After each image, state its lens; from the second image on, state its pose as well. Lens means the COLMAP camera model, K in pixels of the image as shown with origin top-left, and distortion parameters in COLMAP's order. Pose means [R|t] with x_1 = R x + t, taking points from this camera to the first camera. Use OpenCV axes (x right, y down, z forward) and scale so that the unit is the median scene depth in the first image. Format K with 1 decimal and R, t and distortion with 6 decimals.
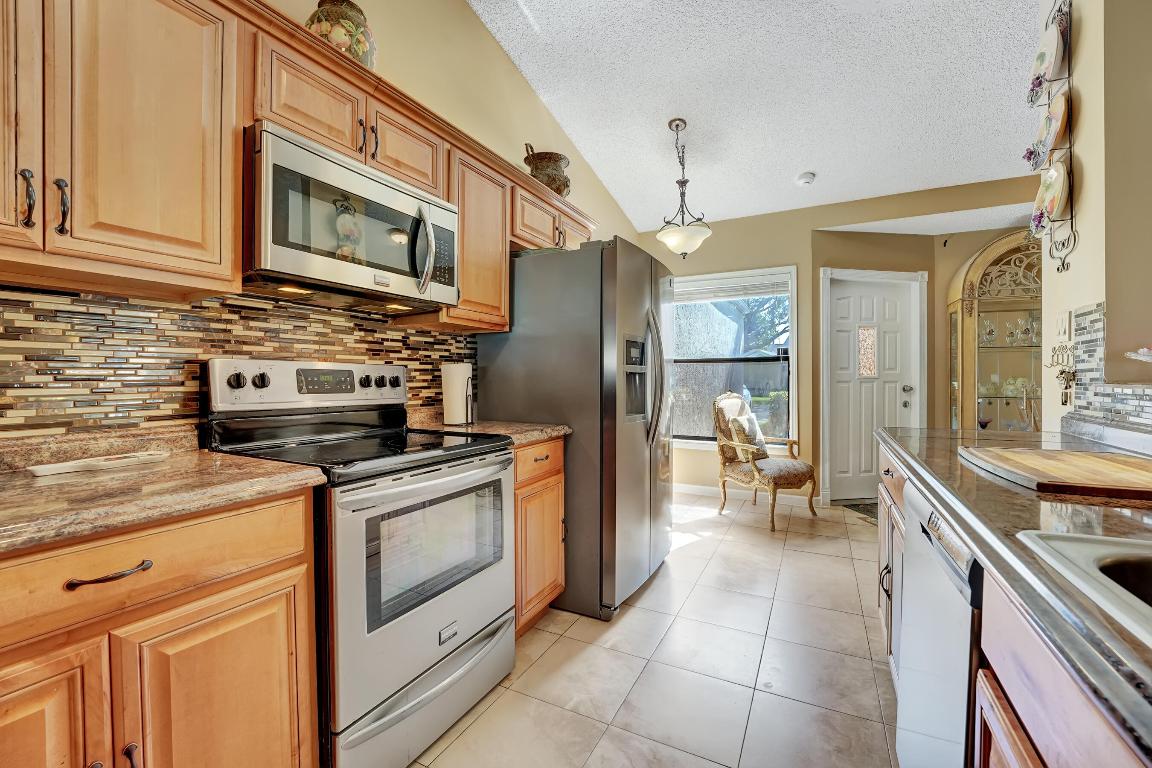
lens RADIAL K [[491.3, 0, 565.1], [0, 491.3, 376.9], [0, 0, 1]] dist [-0.003196, -0.000115]
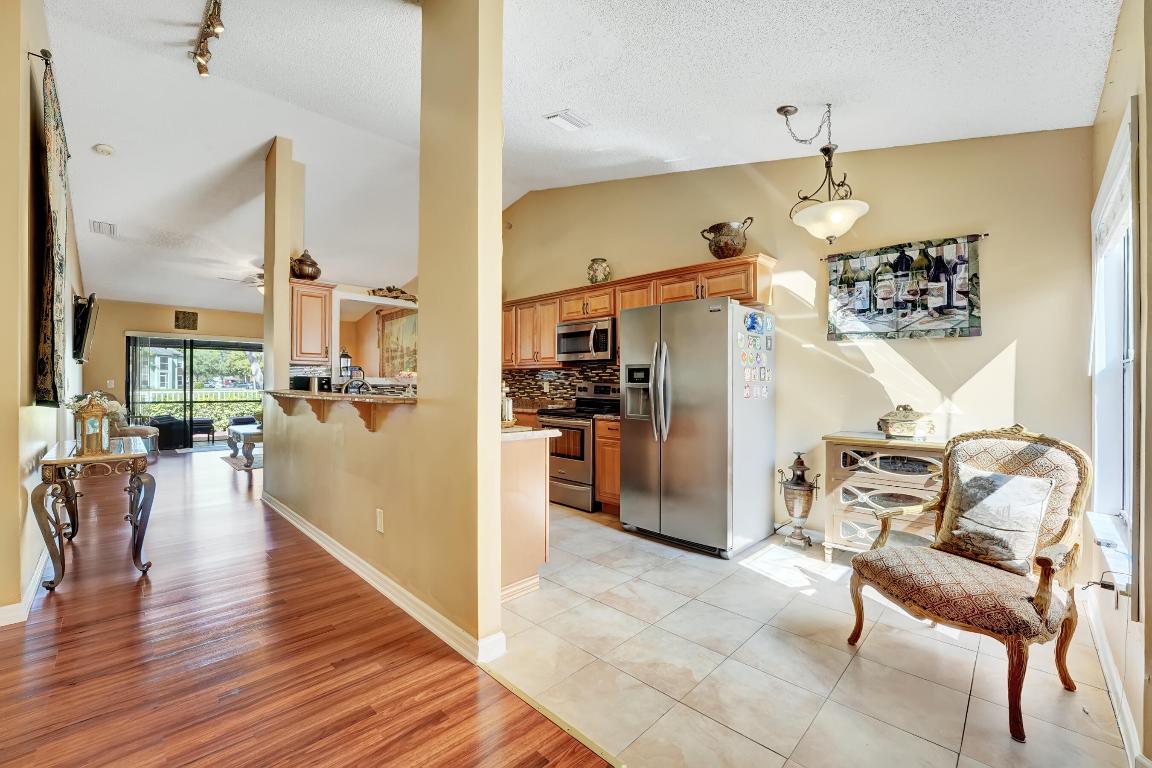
lens RADIAL K [[491.3, 0, 580.7], [0, 491.3, 387.2], [0, 0, 1]] dist [-0.003196, -0.000115]
pose [[-0.302526, 0.007885, -0.953109, 0.947339], [-0.003117, 0.999952, 0.009262, -0.013599], [0.953136, 0.005773, -0.302487, 0.728193]]
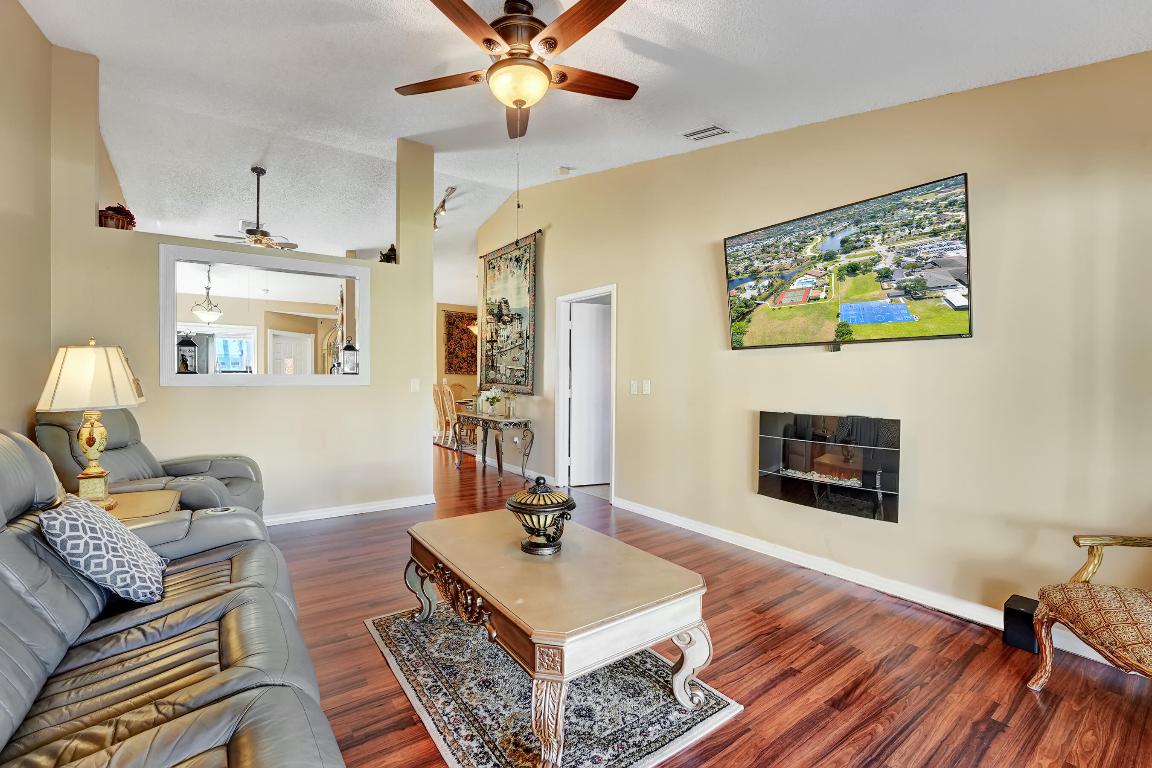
lens RADIAL K [[491.3, 0, 570.7], [0, 491.3, 382.4], [0, 0, 1]] dist [-0.003196, -0.000115]
pose [[0.447595, 0.002715, 0.894232, -0.779351], [0.001405, 0.999992, -0.003739, 0.017634], [-0.894235, 0.002930, 0.447588, -1.099662]]
